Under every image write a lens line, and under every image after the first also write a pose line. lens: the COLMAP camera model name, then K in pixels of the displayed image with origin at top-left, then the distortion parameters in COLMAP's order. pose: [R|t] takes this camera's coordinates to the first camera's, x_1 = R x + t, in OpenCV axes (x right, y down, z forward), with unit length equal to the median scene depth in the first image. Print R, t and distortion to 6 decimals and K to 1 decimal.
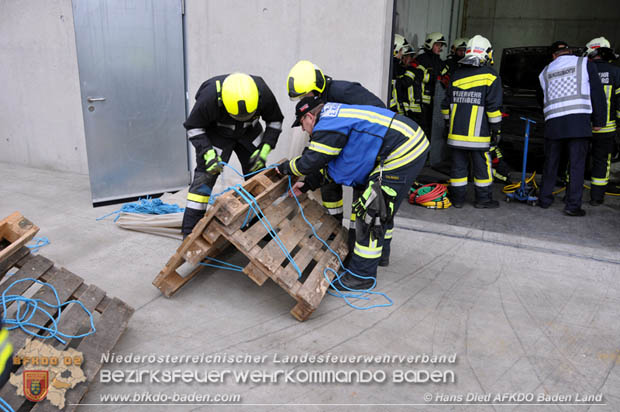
lens RADIAL K [[490.7, 0, 309.7], [0, 490.7, 206.5], [0, 0, 1]] dist [-0.067399, 0.001345]
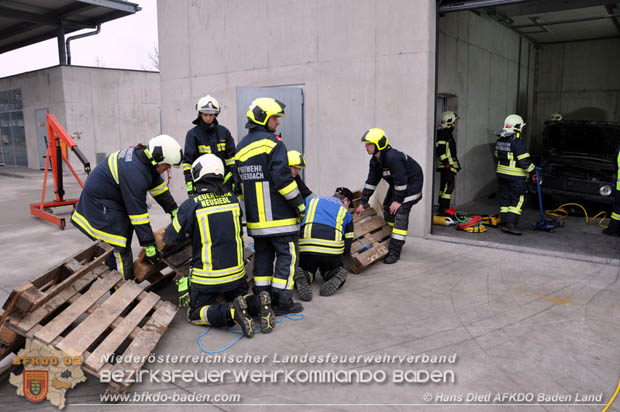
lens RADIAL K [[490.7, 0, 310.2], [0, 490.7, 205.4], [0, 0, 1]] dist [-0.067399, 0.001345]
pose [[0.973792, 0.006278, -0.227356, 0.142230], [-0.038930, 0.989468, -0.139420, 0.167637], [0.224086, 0.144617, 0.963780, -0.542675]]
